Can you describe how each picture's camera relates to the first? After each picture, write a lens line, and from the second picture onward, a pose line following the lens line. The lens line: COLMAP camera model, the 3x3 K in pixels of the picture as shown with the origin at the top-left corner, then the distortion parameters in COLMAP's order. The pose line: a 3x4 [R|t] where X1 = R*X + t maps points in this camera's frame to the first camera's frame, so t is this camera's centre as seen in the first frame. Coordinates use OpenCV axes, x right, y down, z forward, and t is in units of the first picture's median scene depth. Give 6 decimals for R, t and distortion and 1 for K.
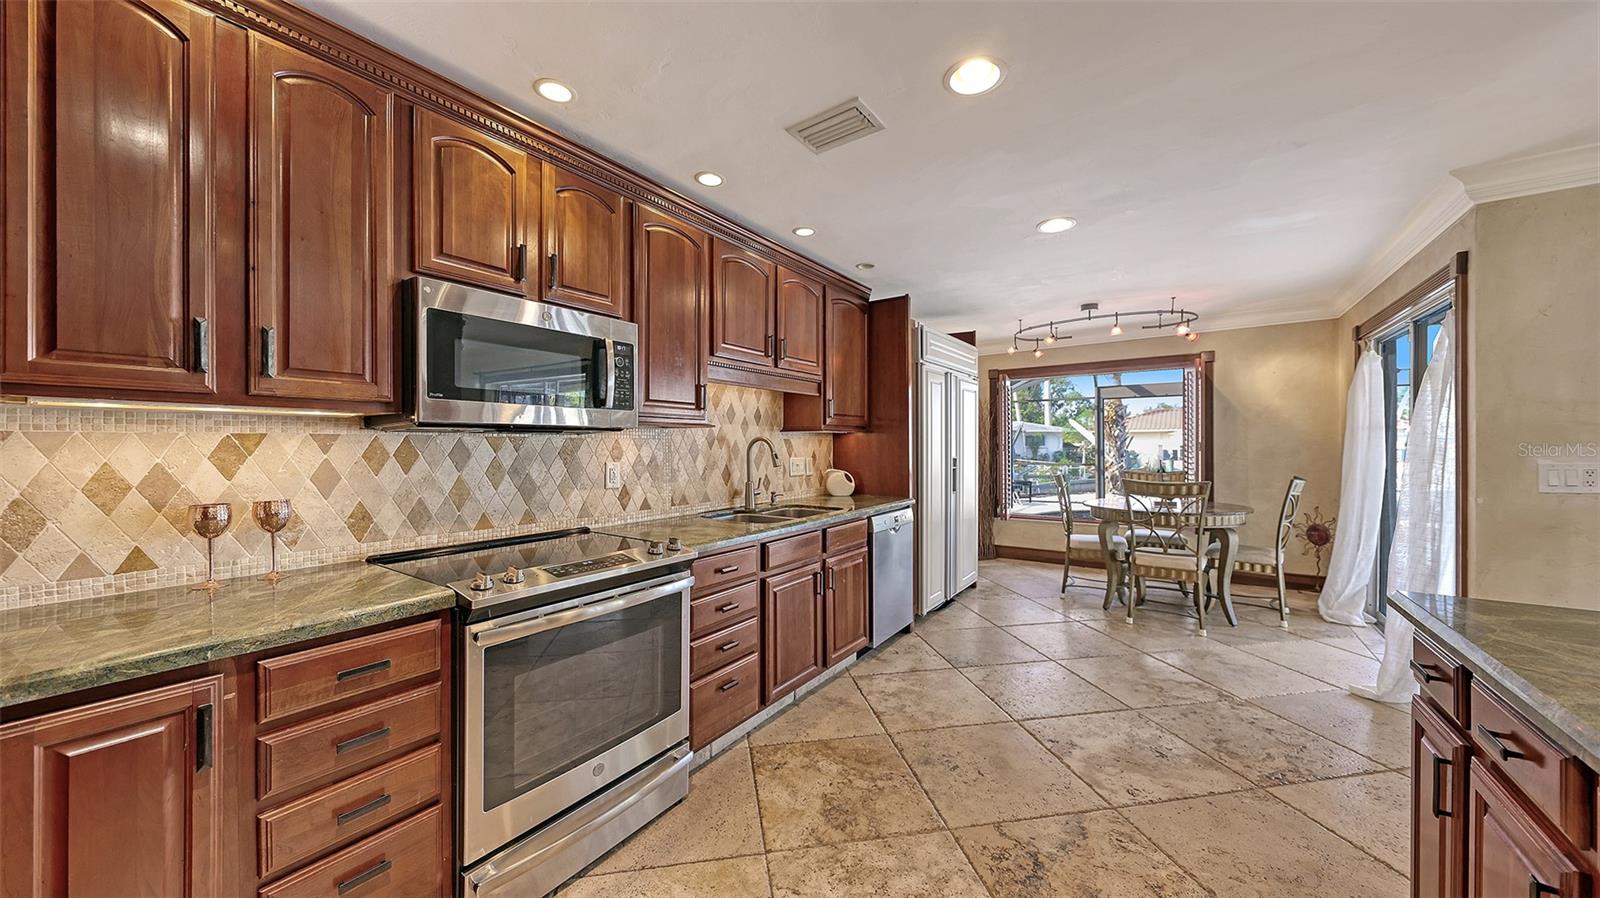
lens RADIAL K [[550.0, 0, 801.0], [0, 550.0, 442.9], [0, 0, 1]] dist [0.000672, -0.000474]
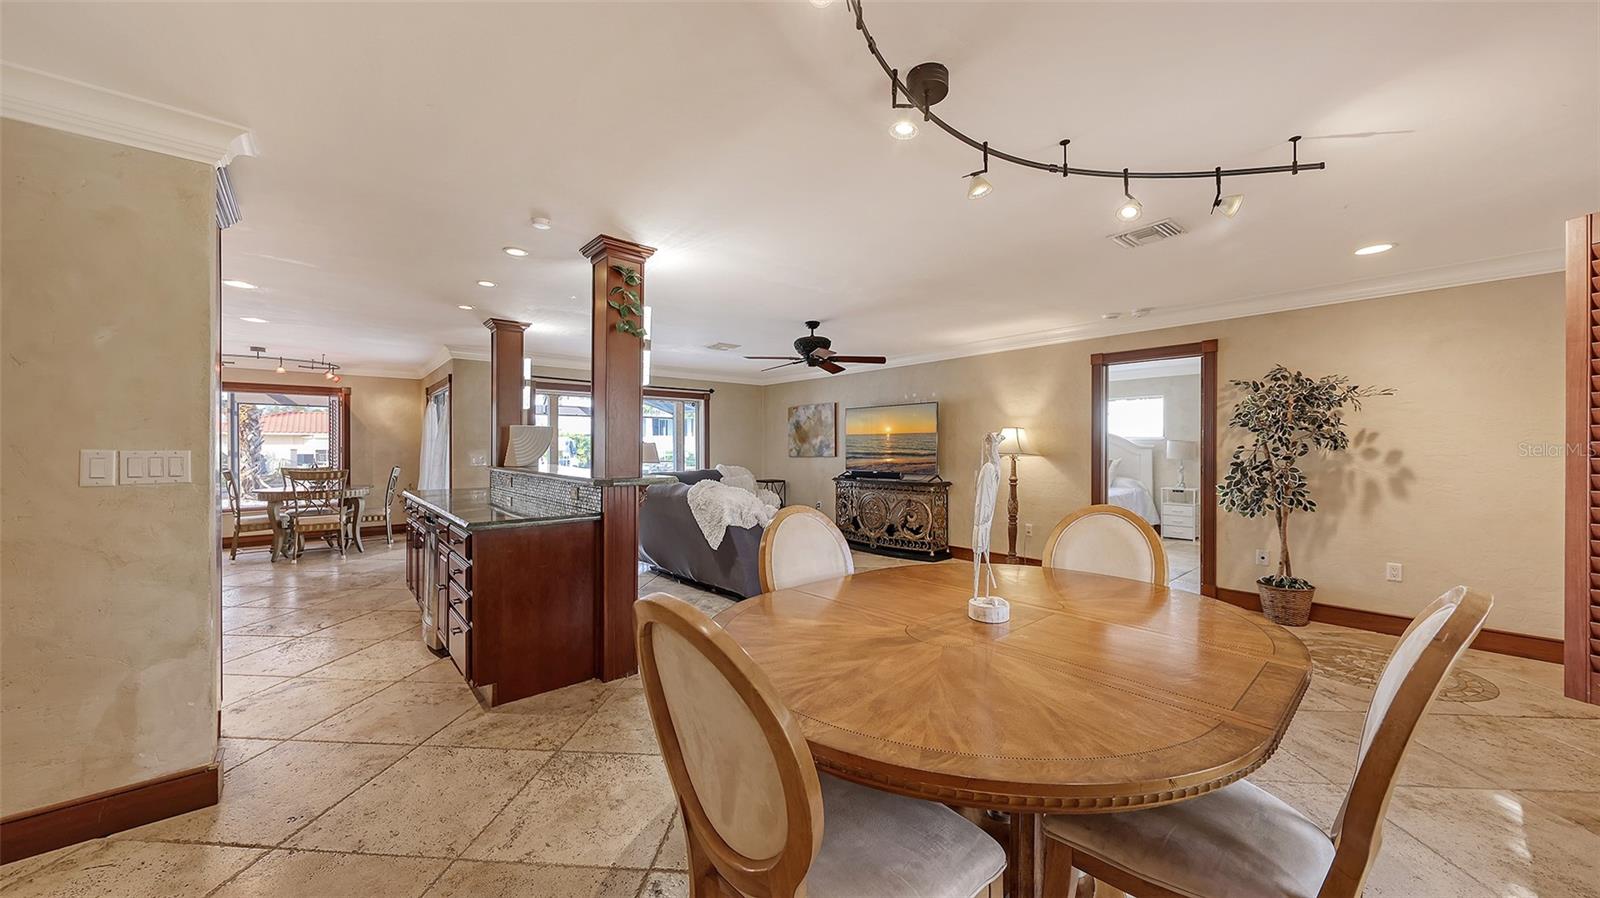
lens RADIAL K [[550.0, 0, 799.3], [0, 550.0, 448.8], [0, 0, 1]] dist [0.000672, -0.000474]
pose [[0.241151, -0.001479, 0.970486, -0.816302], [-0.002923, 0.999993, 0.002251, -0.006784], [-0.970483, -0.003380, 0.241145, -1.093834]]
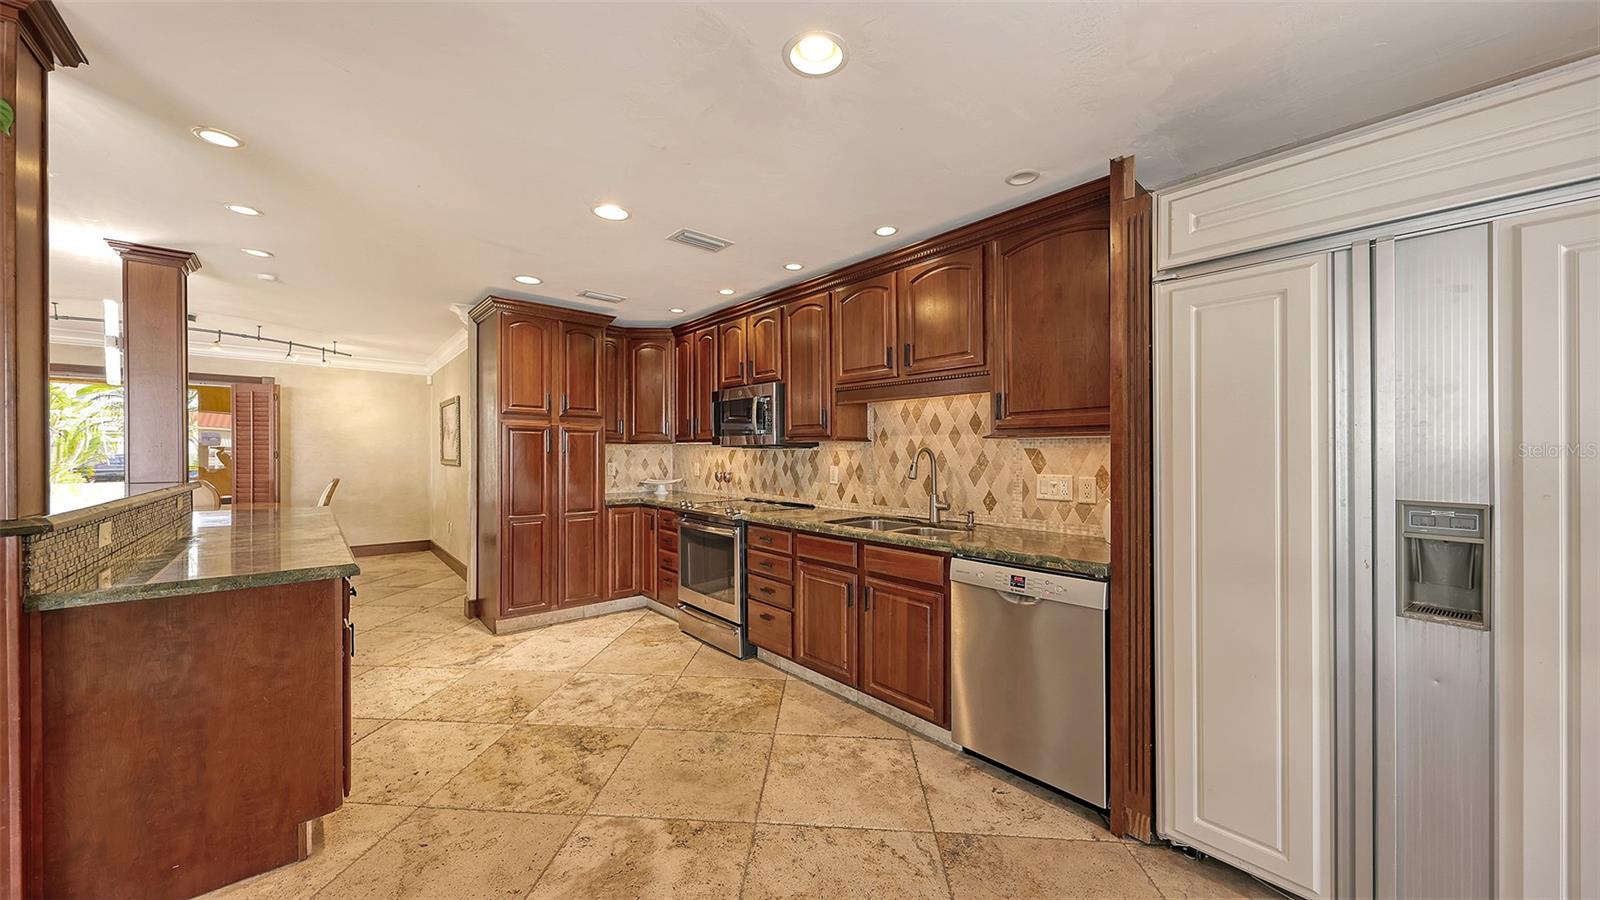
lens RADIAL K [[550.0, 0, 793.0], [0, 550.0, 452.6], [0, 0, 1]] dist [0.000672, -0.000474]
pose [[-0.240829, 0.001806, -0.970566, 1.003060], [0.000678, 0.999998, 0.001692, -0.004187], [0.970567, -0.000251, -0.240830, 1.112897]]
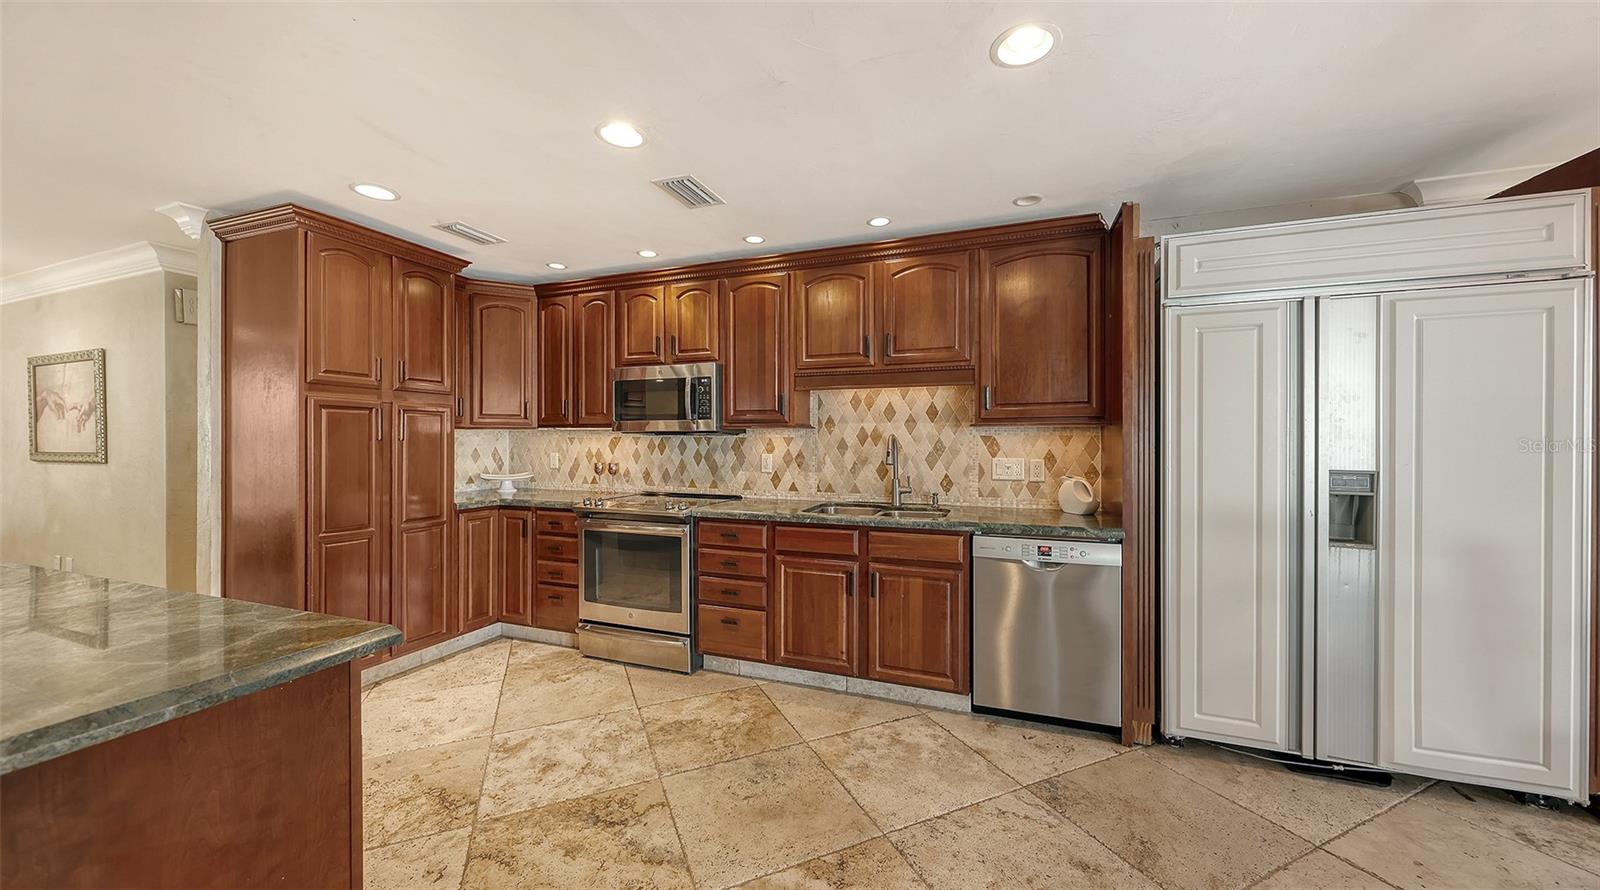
lens RADIAL K [[555.8, 0, 801.6], [0, 555.8, 440.7], [0, 0, 1]] dist [0.003267, -0.000474]
pose [[0.247089, 0.002746, -0.968989, 0.955089], [0.001699, 0.999993, 0.003268, -0.003788], [0.968991, -0.002454, 0.247083, 0.651661]]
